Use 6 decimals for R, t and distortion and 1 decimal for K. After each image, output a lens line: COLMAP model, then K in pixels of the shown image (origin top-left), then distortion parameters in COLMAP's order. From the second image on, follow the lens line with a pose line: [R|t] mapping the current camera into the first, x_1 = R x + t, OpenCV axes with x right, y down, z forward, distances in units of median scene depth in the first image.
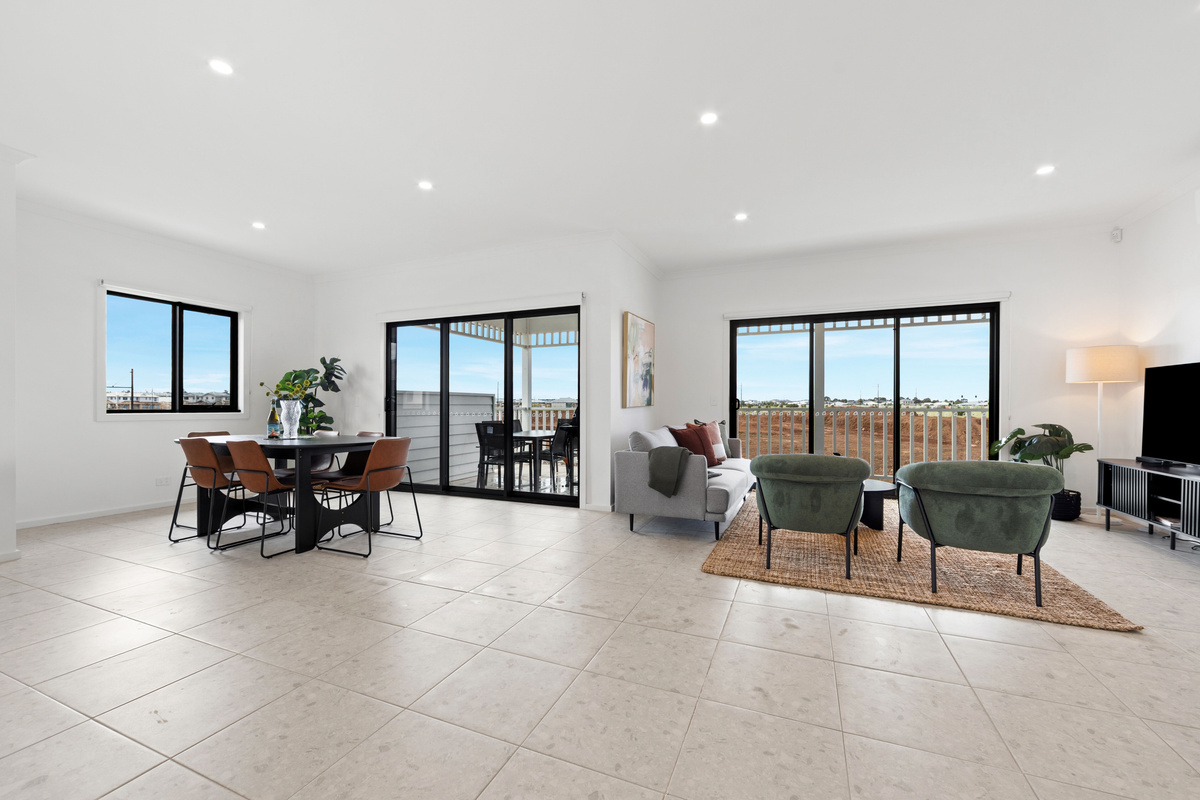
lens RADIAL K [[479.2, 0, 595.2], [0, 479.2, 410.9], [0, 0, 1]] dist [-0.000259, -0.000247]
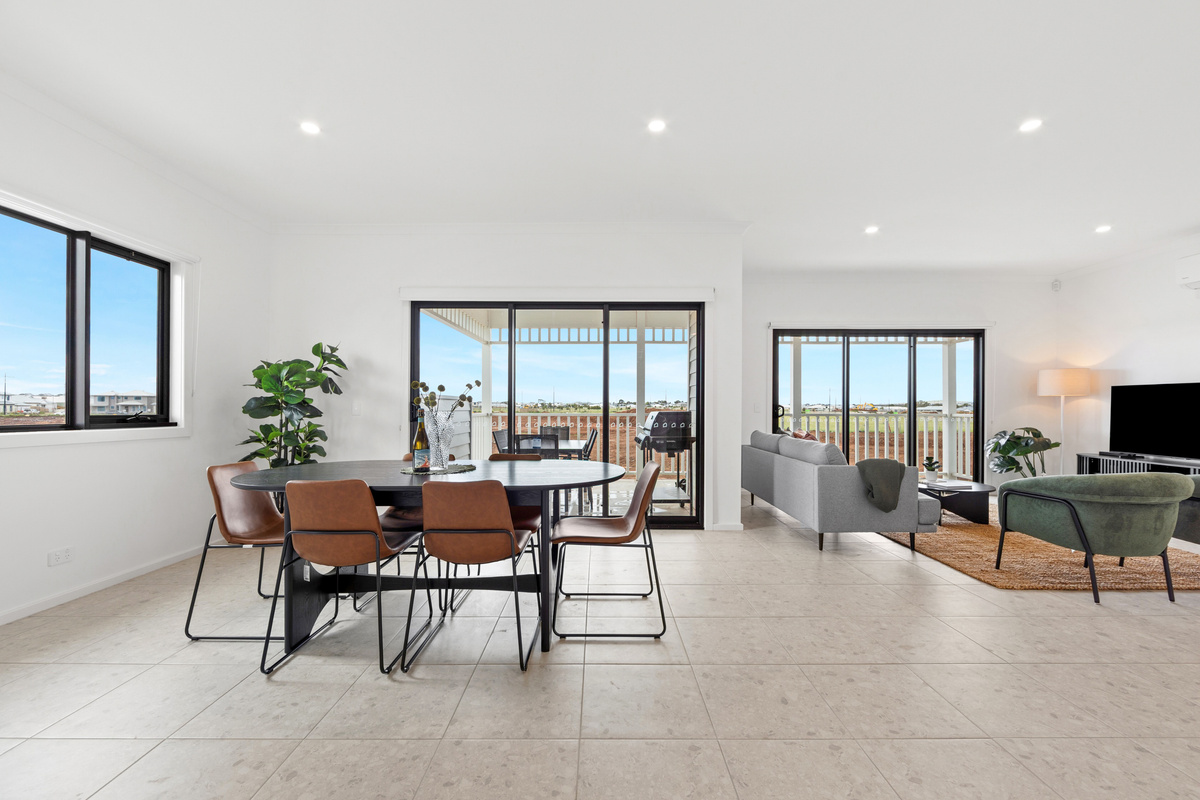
lens RADIAL K [[475.0, 0, 599.9], [0, 475.0, 405.9], [0, 0, 1]] dist [-0.000758, -0.000001]
pose [[0.916878, 0.002273, 0.399161, -0.495975], [0.003370, 0.999904, -0.013434, -0.013655], [-0.399153, 0.013662, 0.916783, 0.236864]]
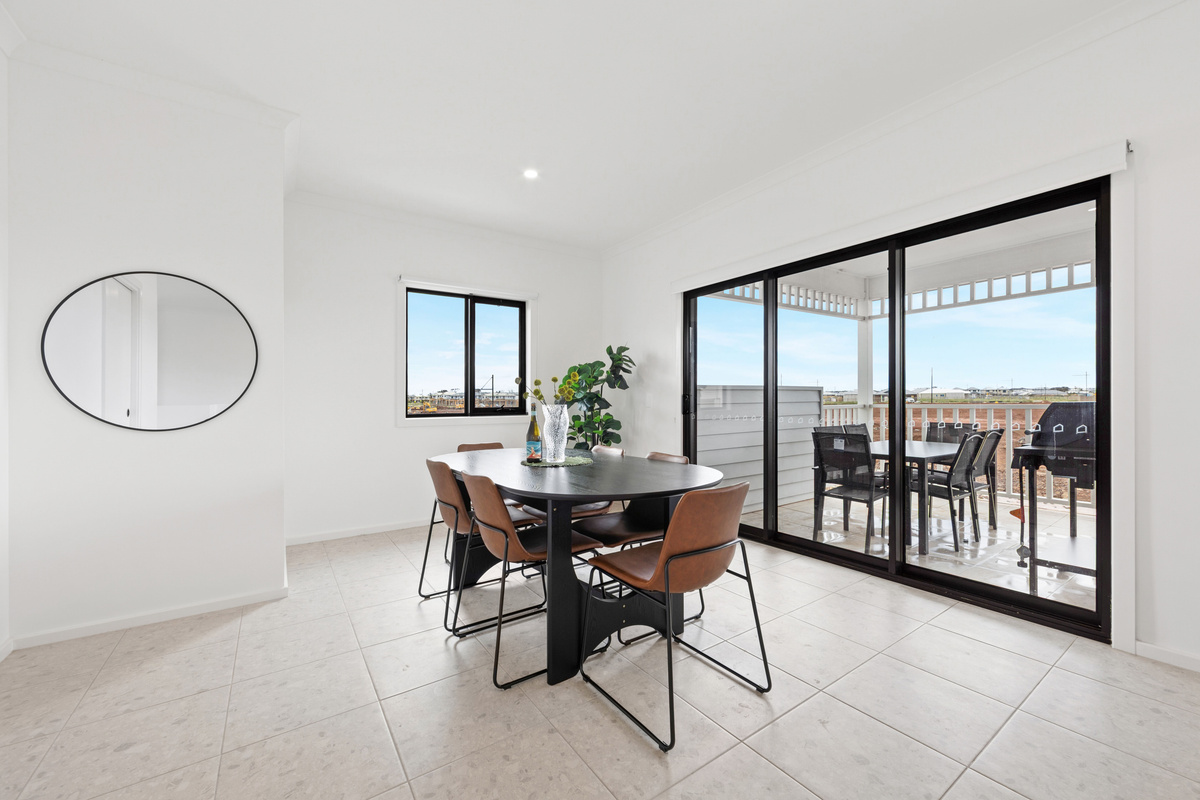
lens RADIAL K [[475.0, 0, 599.9], [0, 475.0, 405.9], [0, 0, 1]] dist [-0.000758, -0.000001]
pose [[0.843945, -0.004975, -0.536407, -0.167474], [0.005982, 0.999982, 0.000136, -0.013380], [0.536397, -0.003324, 0.843959, 0.343737]]
